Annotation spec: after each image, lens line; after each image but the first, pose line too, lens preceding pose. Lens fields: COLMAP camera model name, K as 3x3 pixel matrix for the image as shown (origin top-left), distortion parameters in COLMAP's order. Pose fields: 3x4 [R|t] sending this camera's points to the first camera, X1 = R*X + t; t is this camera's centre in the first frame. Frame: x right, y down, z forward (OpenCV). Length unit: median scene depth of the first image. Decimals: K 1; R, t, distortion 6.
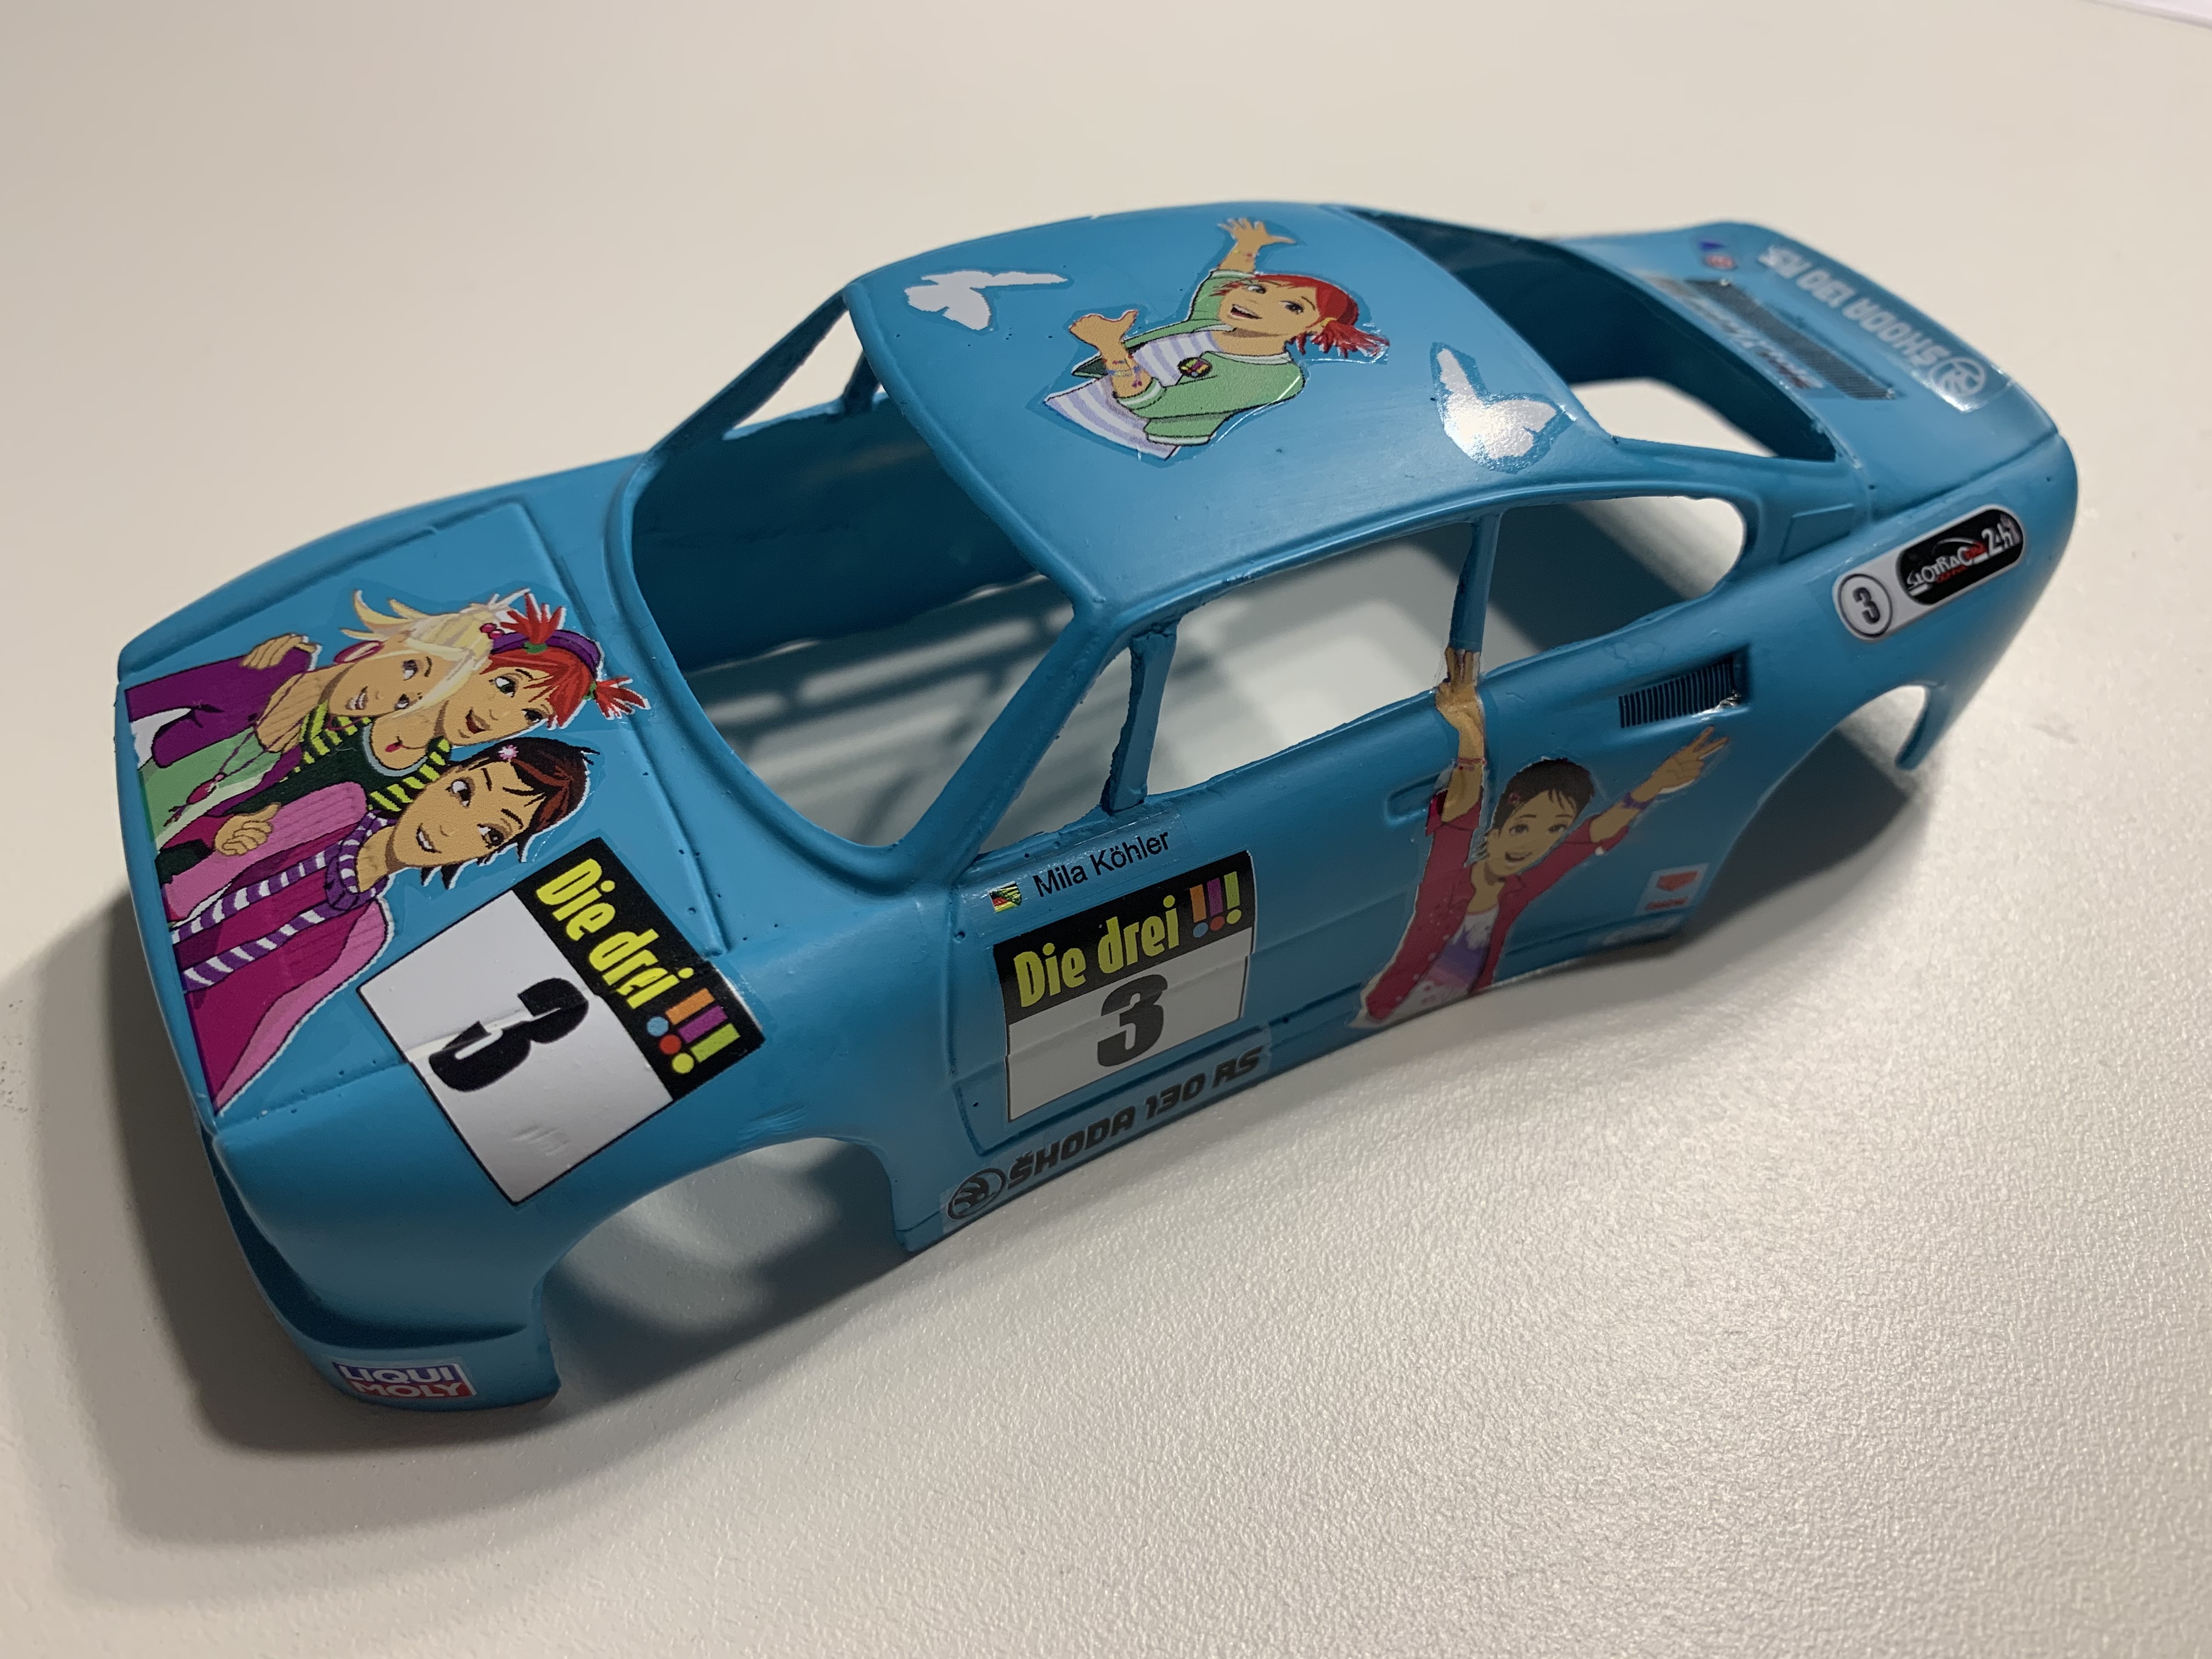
lens RADIAL K [[1696.0, 0, 1105.3], [0, 1696.0, 834.5], [0, 0, 1]] dist [-0.031962, -0.002336]
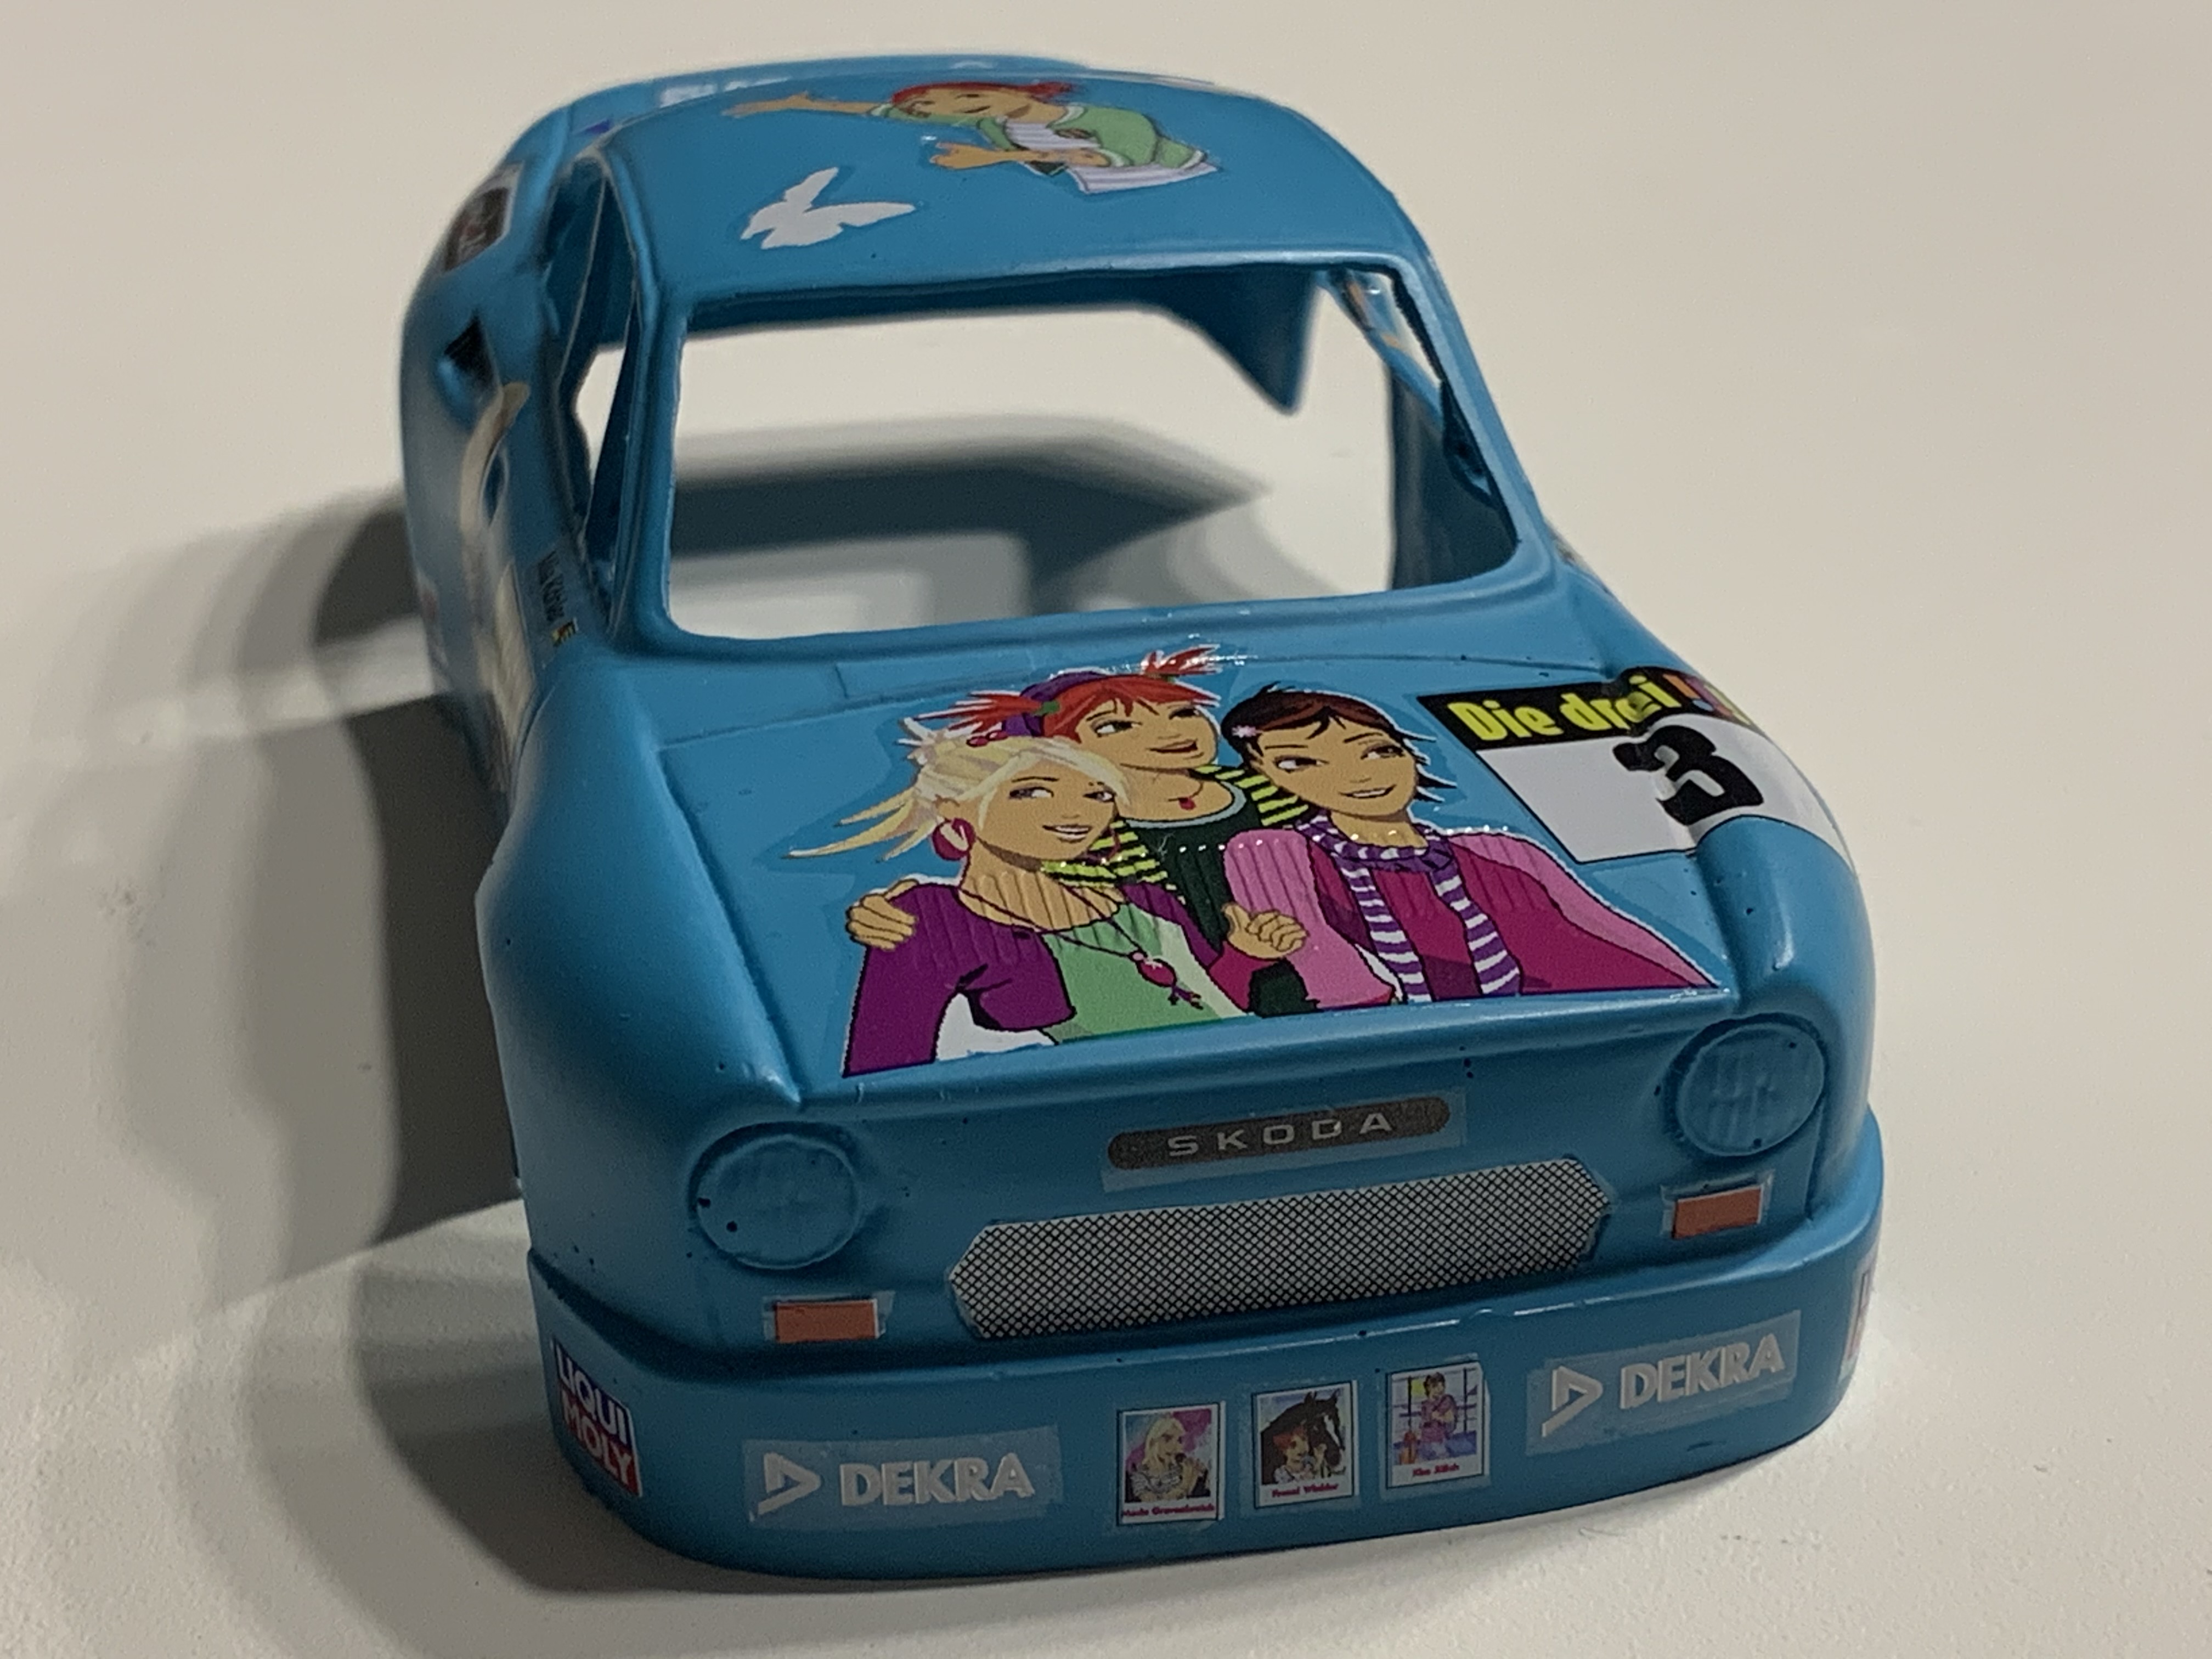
lens RADIAL K [[4094.4, 0, 1105.0], [0, 4094.4, 829.0], [0, 0, 1]] dist [-0.045748, 0.000000]
pose [[0.302952, -0.451445, 0.839296, -1.913691], [0.732230, 0.673941, 0.098197, -0.242859], [-0.609967, 0.584808, 0.534733, 0.101877]]
